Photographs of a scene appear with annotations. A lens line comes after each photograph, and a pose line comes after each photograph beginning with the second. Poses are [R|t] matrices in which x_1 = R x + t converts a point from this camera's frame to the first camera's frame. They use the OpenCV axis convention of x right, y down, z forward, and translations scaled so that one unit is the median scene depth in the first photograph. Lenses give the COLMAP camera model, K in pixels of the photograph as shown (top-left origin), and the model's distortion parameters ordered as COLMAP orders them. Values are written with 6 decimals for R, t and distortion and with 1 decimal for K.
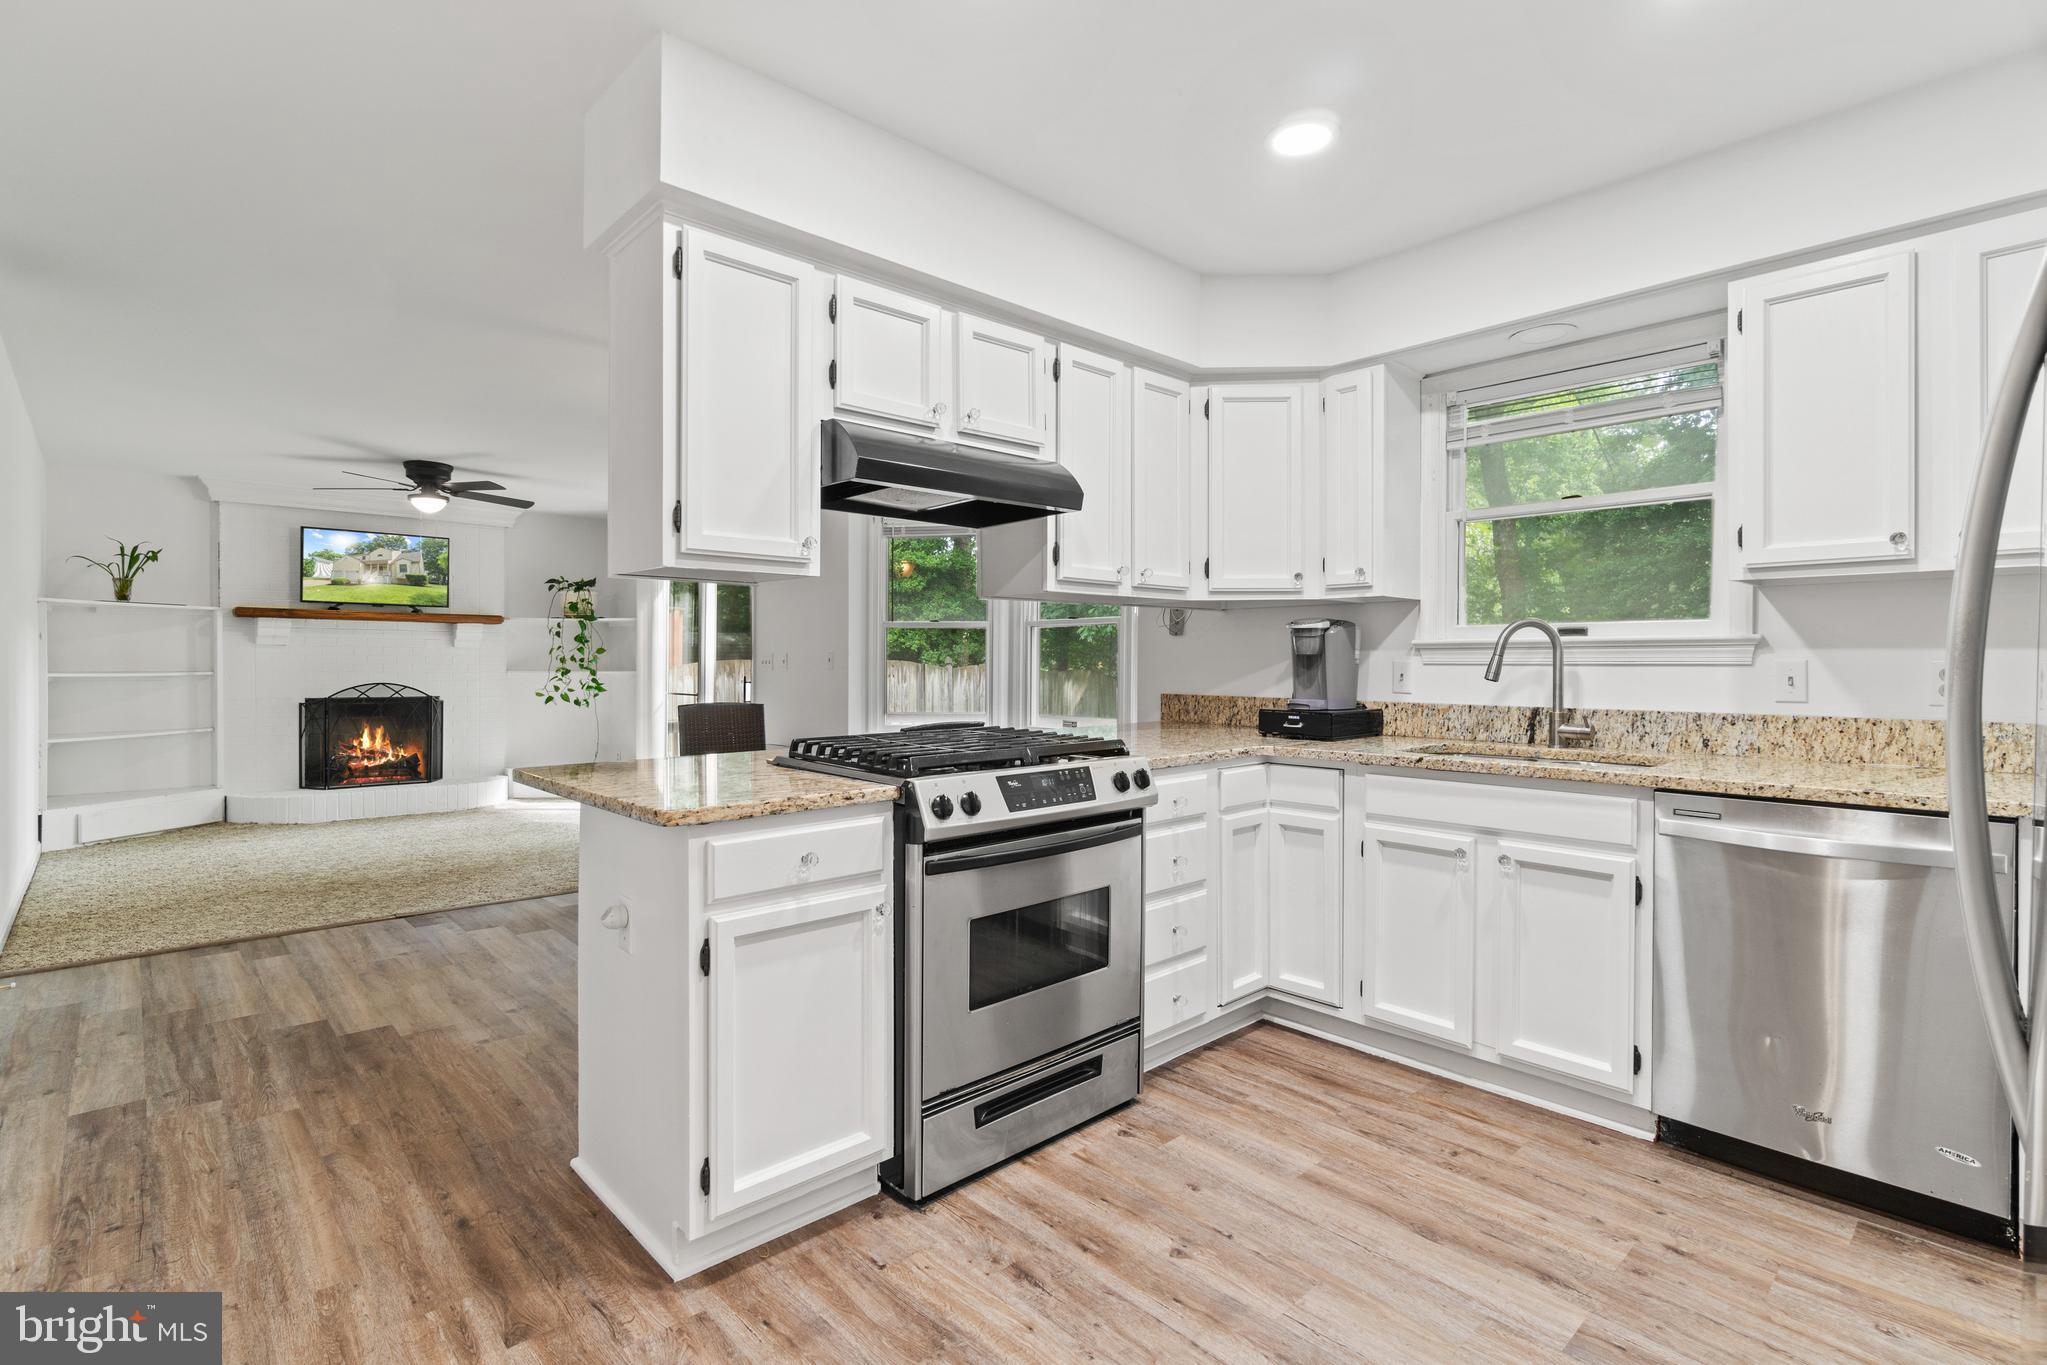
lens RADIAL K [[961.4, 0, 1014.2], [0, 961.4, 663.0], [0, 0, 1]] dist [0.000882, 0.000215]
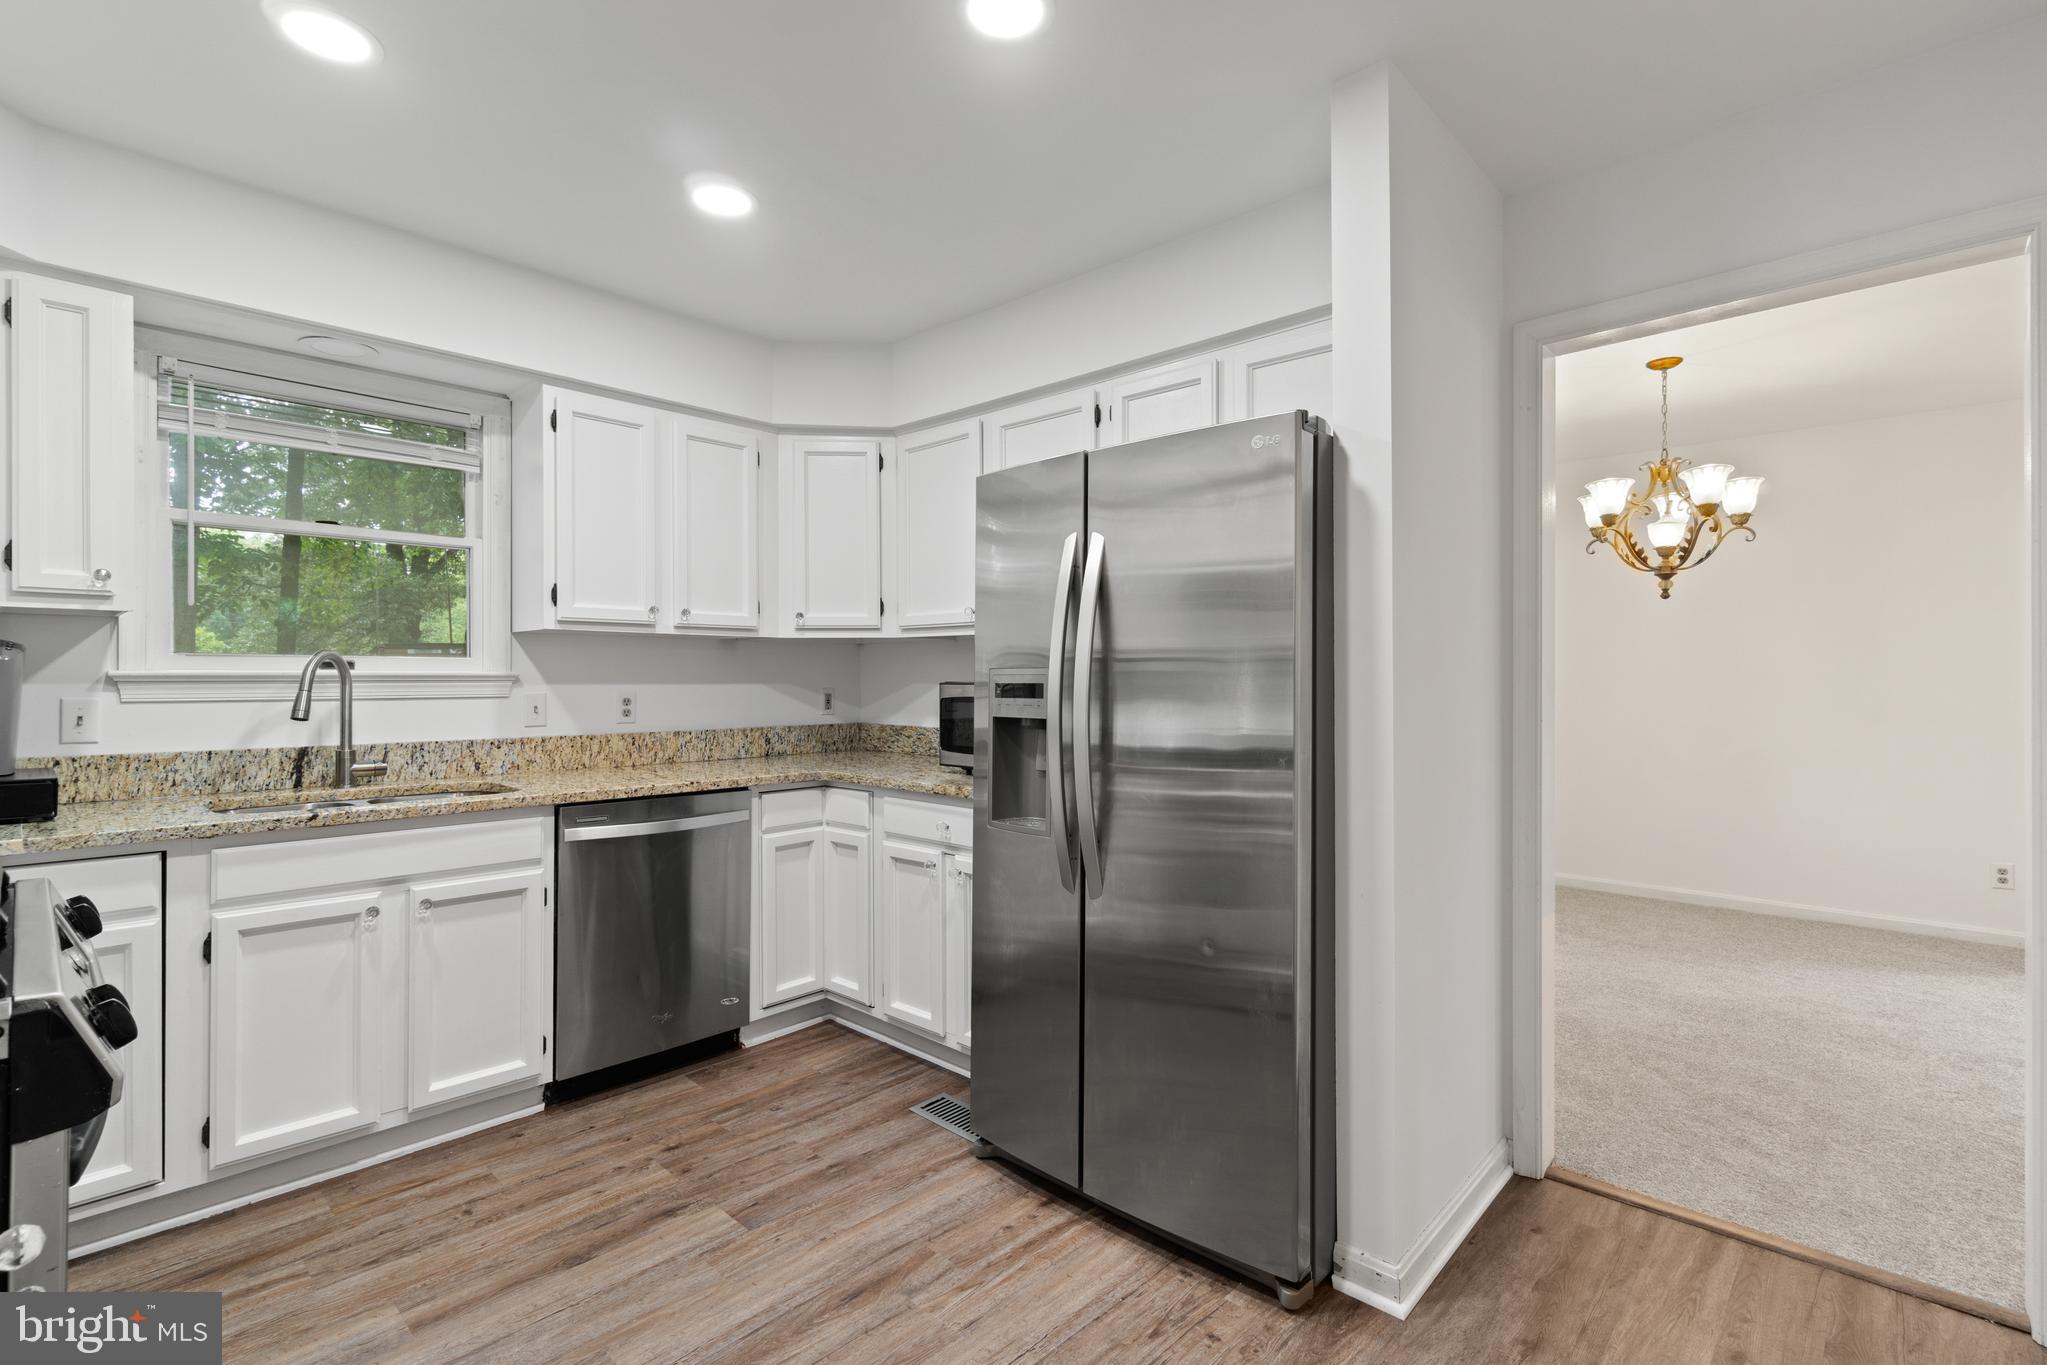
lens RADIAL K [[929.8, 0, 1018.6], [0, 929.8, 684.5], [0, 0, 1]] dist [-0.003669, -0.000238]
pose [[-0.062356, -0.001257, 0.998053, -0.437030], [0.007629, 0.999969, 0.001737, -0.011185], [-0.998025, 0.007722, -0.062345, 0.445189]]
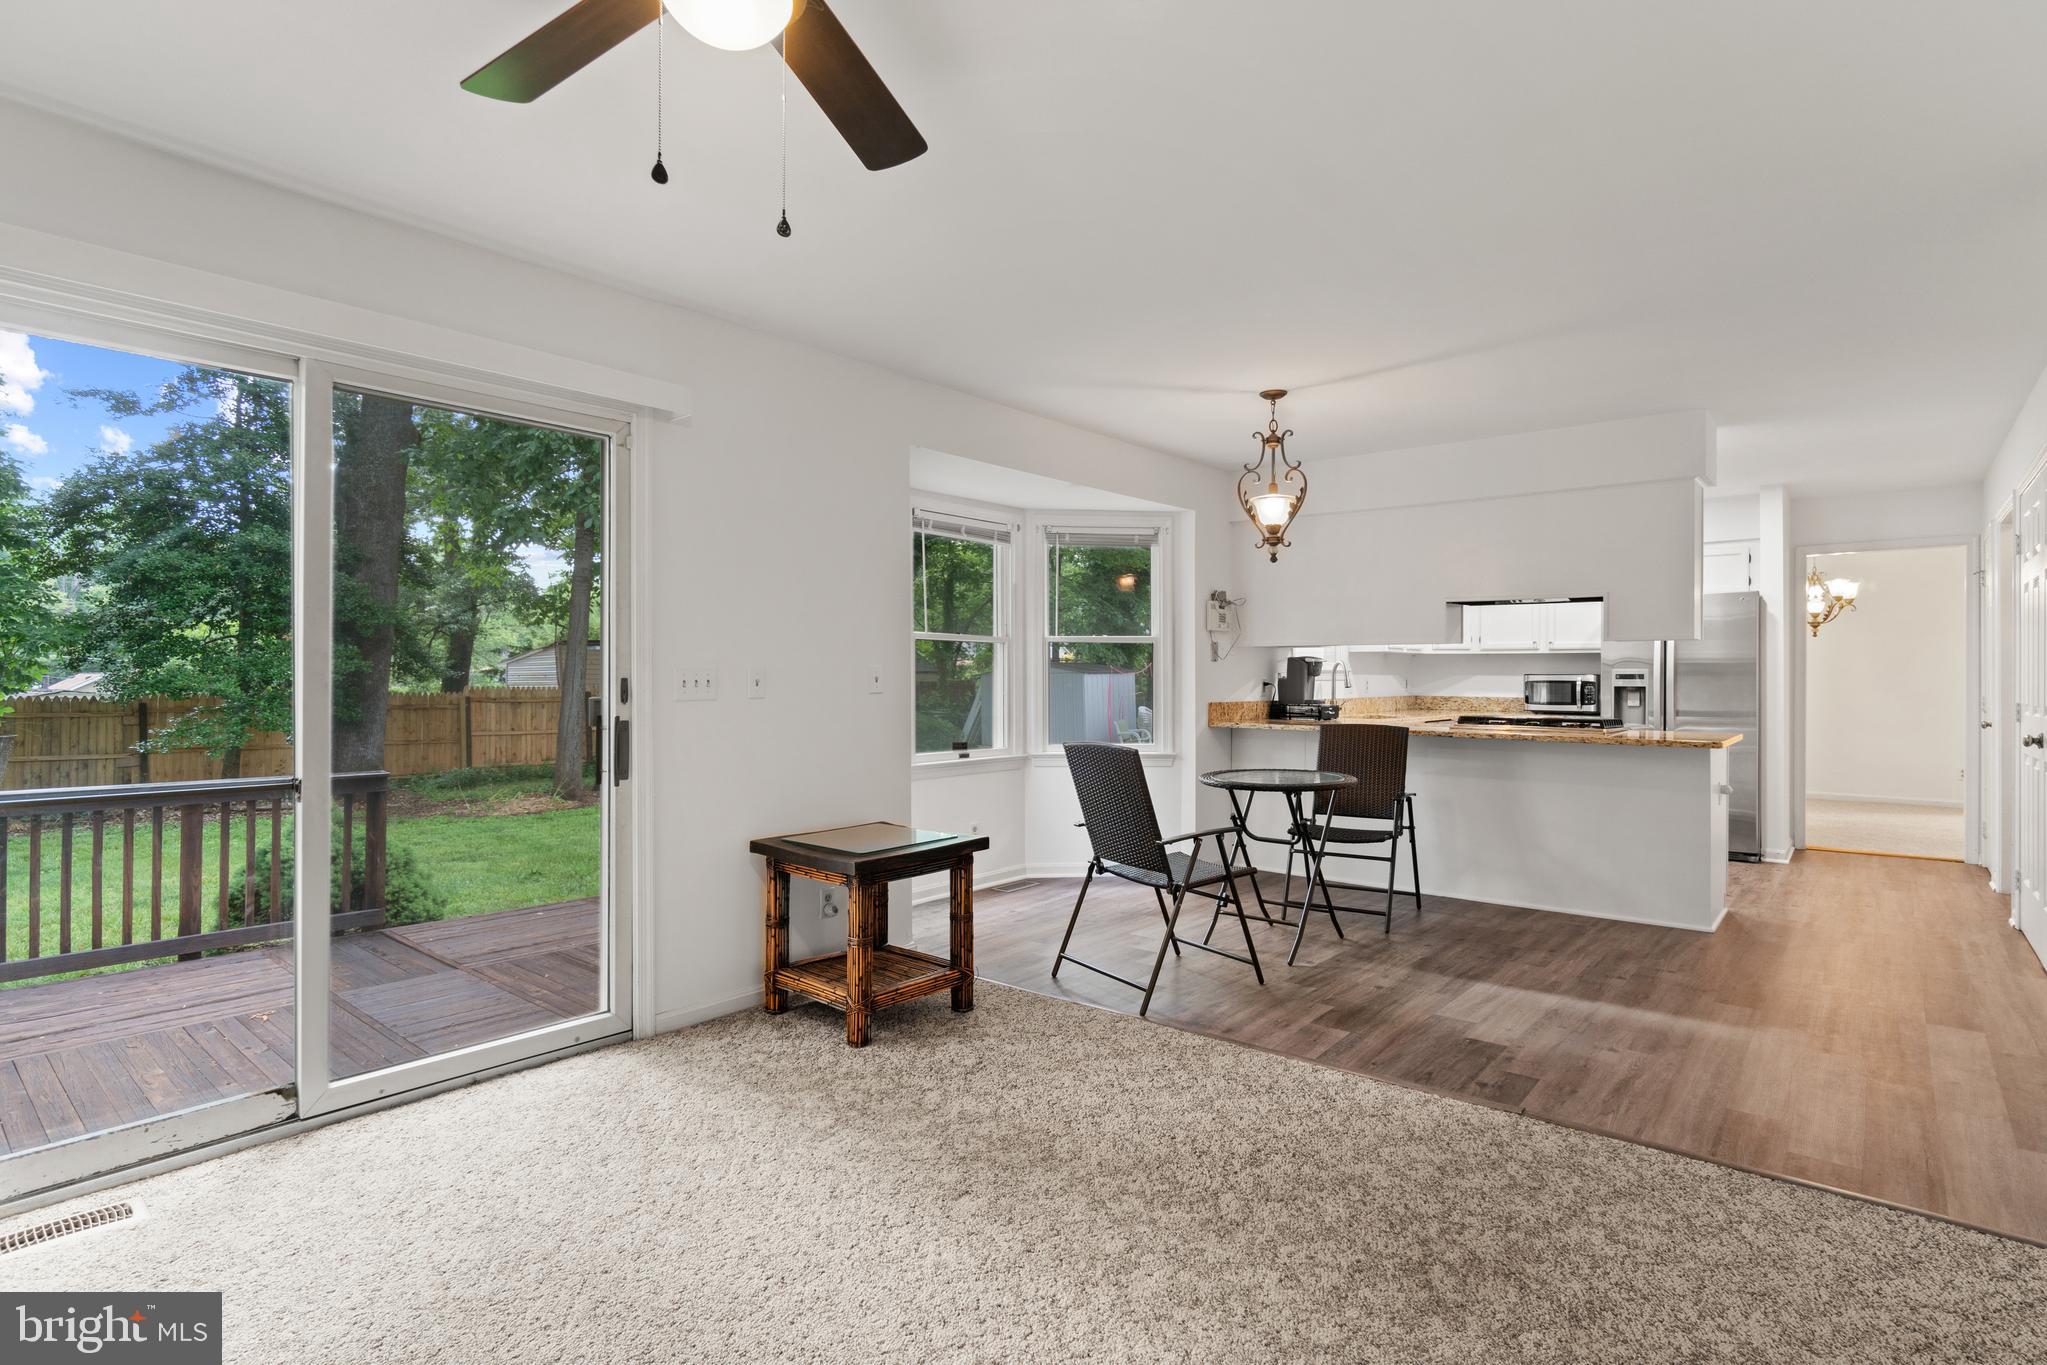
lens RADIAL K [[1062.3, 0, 1021.1], [0, 1062.3, 684.8], [0, 0, 1]] dist [0.002857, 0.000366]
pose [[-0.140317, -0.003502, 0.990100, -0.520045], [0.001601, 0.999992, 0.003764, -0.010398], [-0.990105, 0.002114, -0.140310, 0.540694]]
